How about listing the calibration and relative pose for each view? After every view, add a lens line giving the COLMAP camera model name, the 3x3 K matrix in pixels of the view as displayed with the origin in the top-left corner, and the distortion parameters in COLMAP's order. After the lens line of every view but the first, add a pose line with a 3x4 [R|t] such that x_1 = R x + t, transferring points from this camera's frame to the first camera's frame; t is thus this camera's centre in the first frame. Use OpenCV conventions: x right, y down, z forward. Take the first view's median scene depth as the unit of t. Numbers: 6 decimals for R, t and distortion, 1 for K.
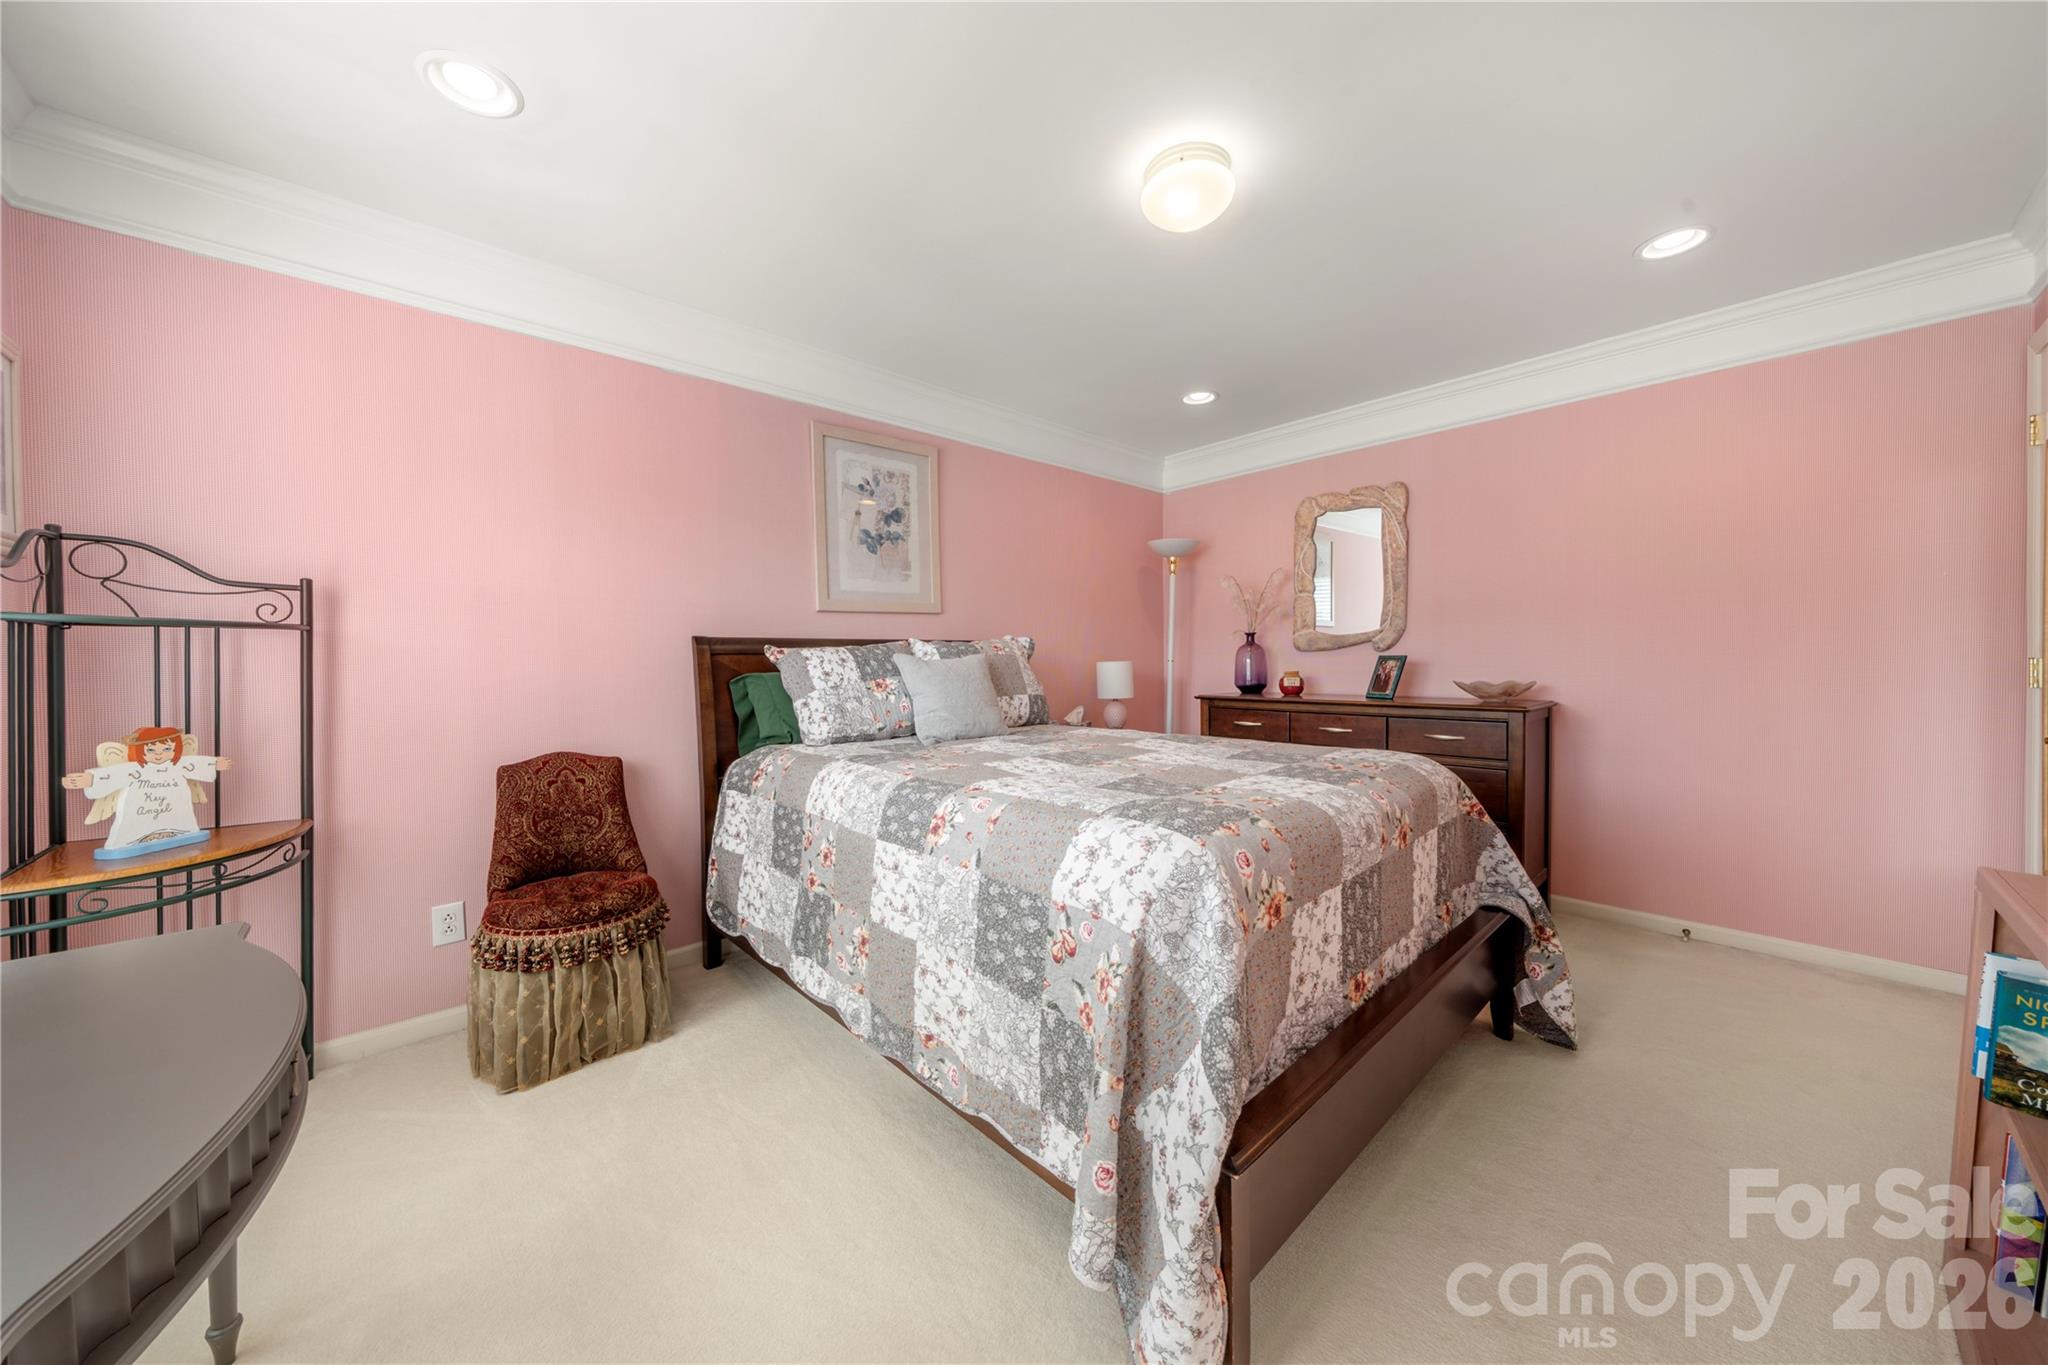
lens RADIAL K [[701.4, 0, 1023.8], [0, 701.4, 662.7], [0, 0, 1]] dist [-0.005014, -0.000122]
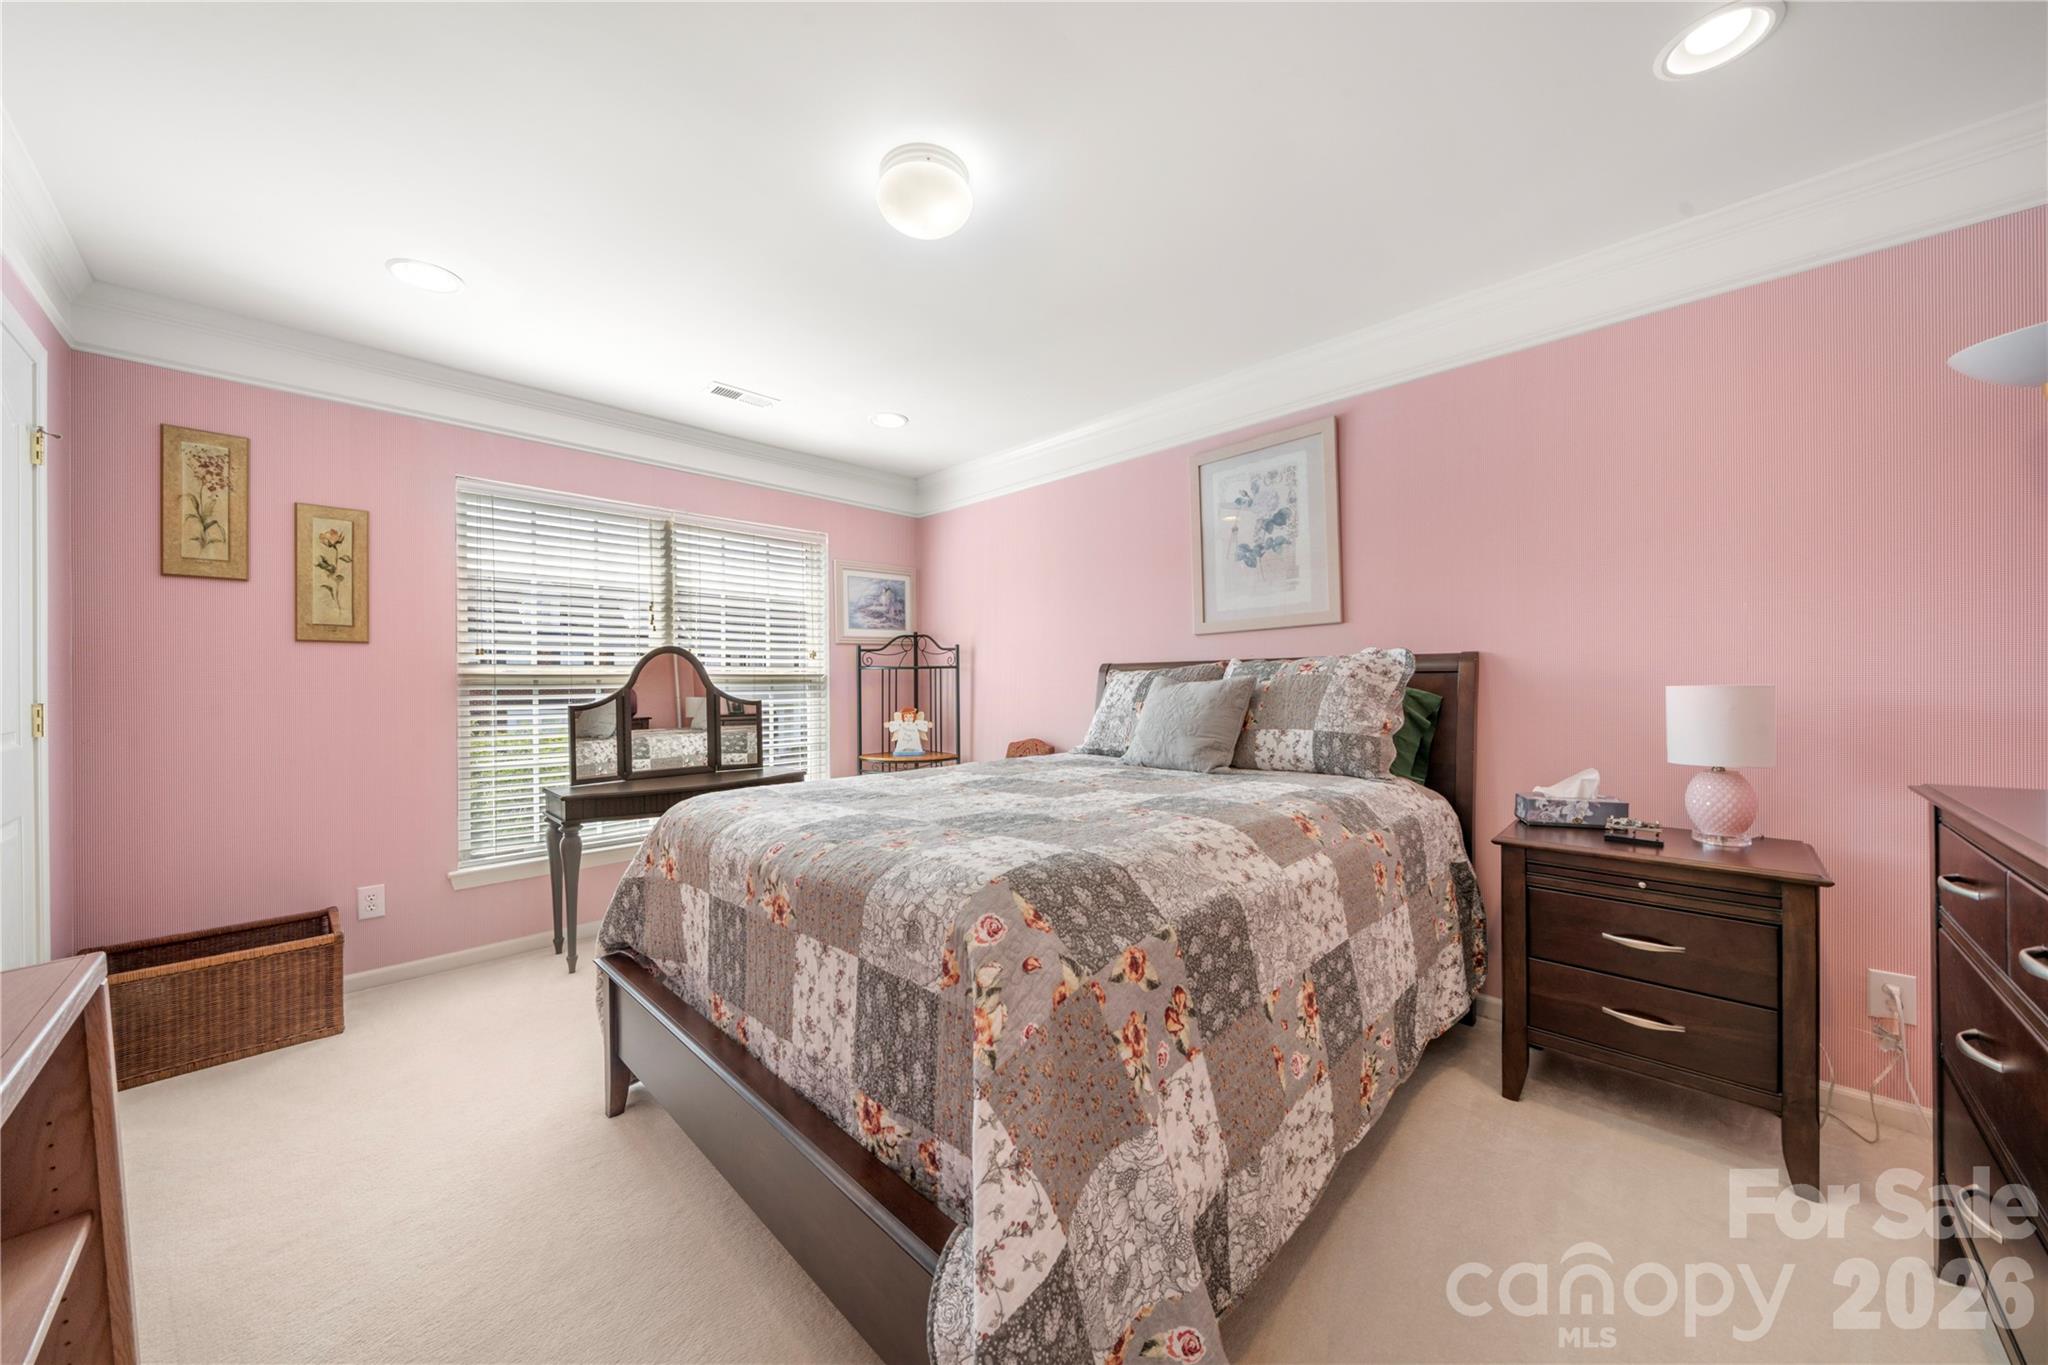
lens RADIAL K [[701.4, 0, 1030.0], [0, 701.4, 680.3], [0, 0, 1]] dist [-0.005014, -0.000122]
pose [[0.059318, 0.005224, -0.998225, 0.716485], [0.002150, 0.999983, 0.005361, -0.011425], [0.998237, -0.002464, 0.059306, 0.665182]]
